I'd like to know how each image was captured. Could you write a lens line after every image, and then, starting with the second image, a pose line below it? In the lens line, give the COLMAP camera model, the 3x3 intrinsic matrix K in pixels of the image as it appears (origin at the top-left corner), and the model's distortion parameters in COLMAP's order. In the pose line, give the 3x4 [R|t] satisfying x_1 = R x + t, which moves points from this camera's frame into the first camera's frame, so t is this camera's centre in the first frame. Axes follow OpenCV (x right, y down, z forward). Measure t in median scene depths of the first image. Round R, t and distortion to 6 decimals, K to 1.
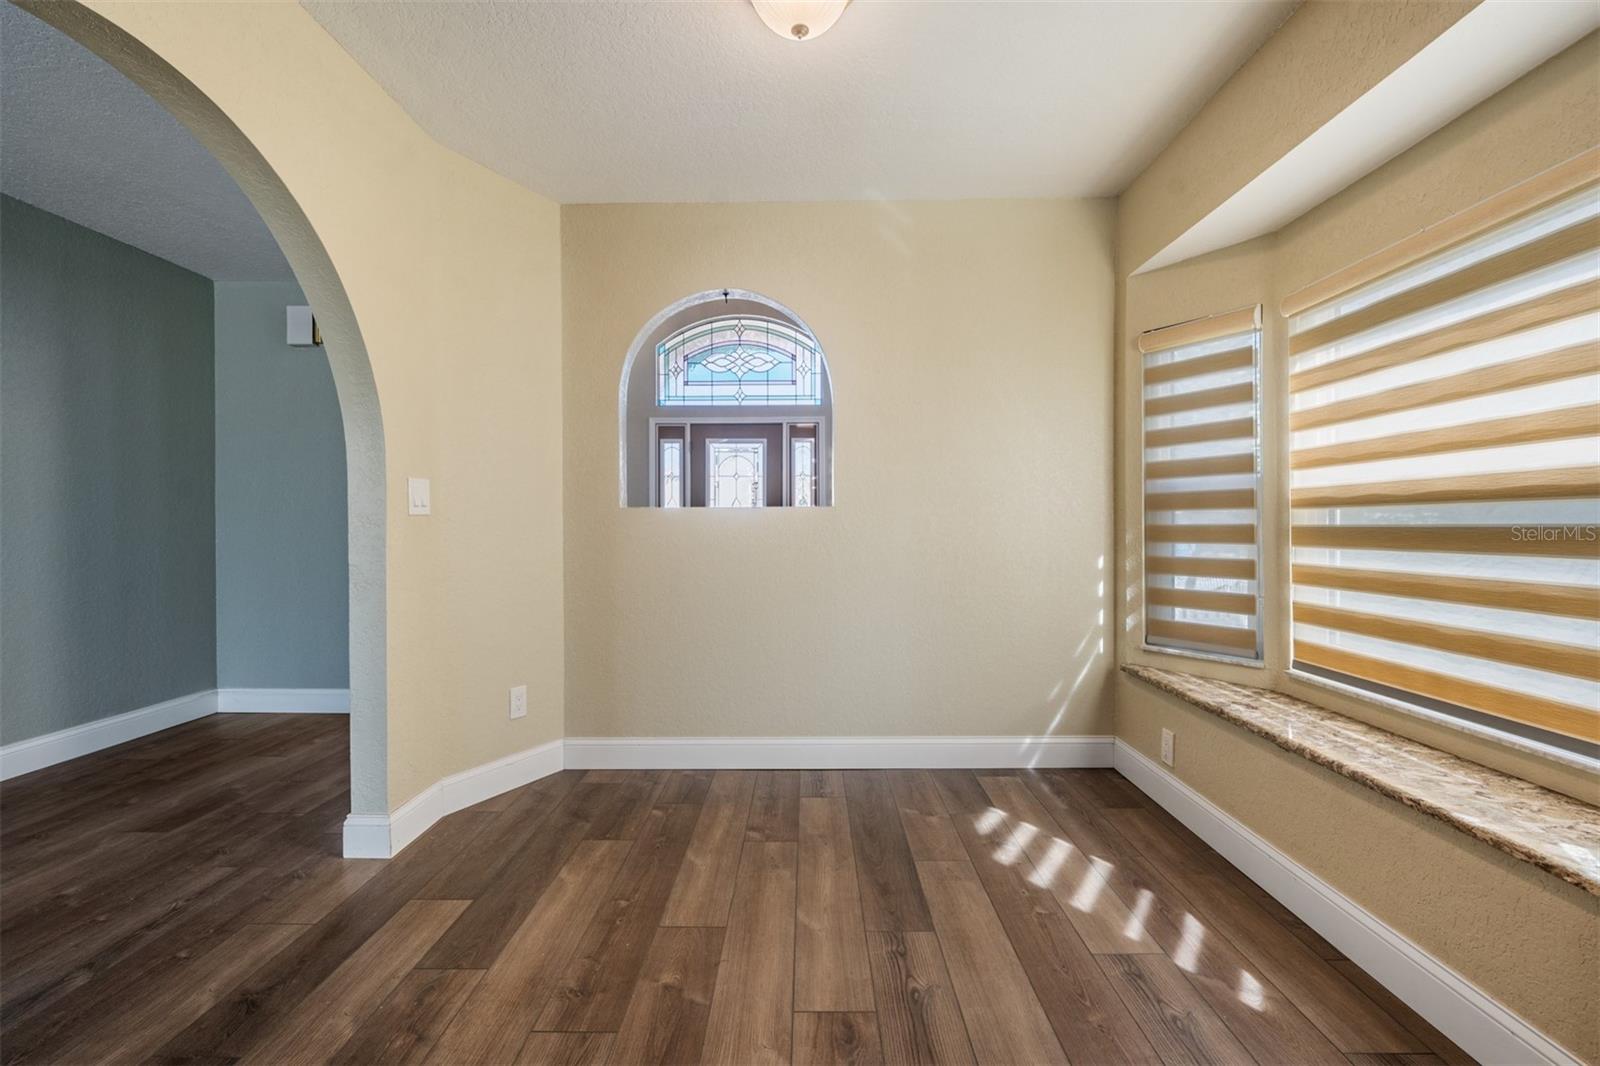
lens RADIAL K [[721.7, 0, 795.6], [0, 721.7, 536.8], [0, 0, 1]] dist [0.003199, -0.000823]
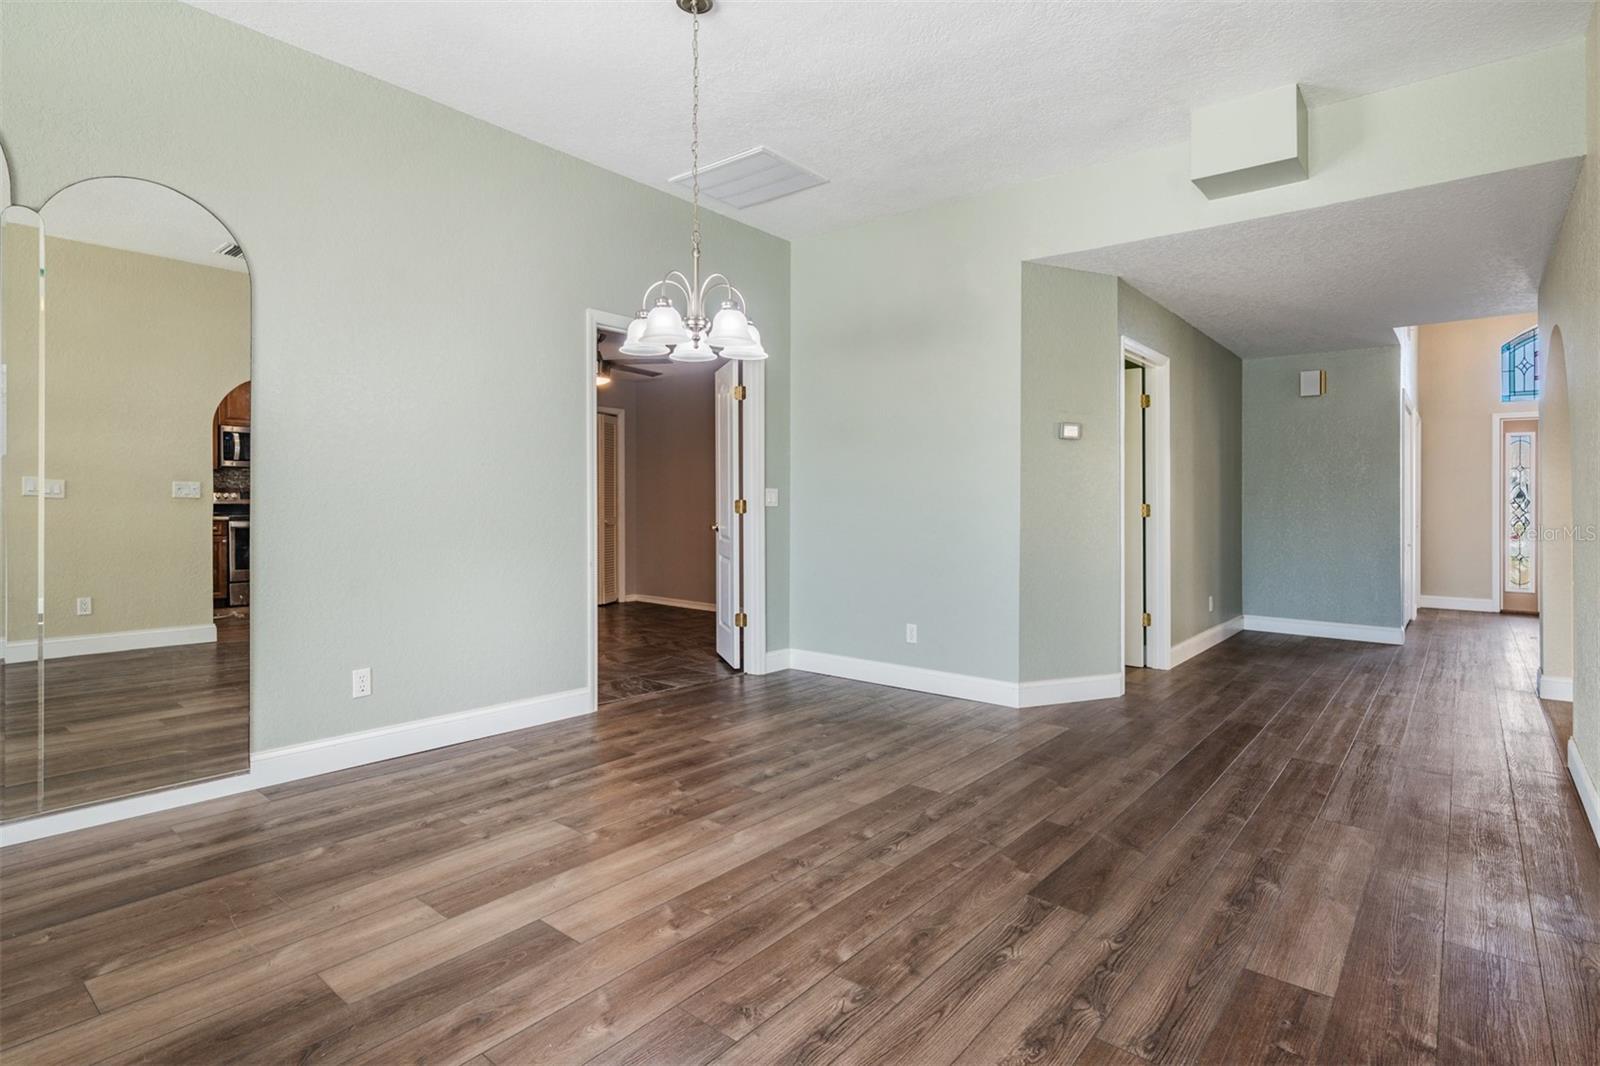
lens RADIAL K [[811.2, 0, 800.0], [0, 811.2, 501.8], [0, 0, 1]] dist [0.000302, -0.000077]
pose [[0.786652, 0.004258, -0.617382, -0.750308], [-0.017931, 0.999712, -0.015953, 0.011341], [0.617136, 0.023620, 0.786502, -1.633477]]
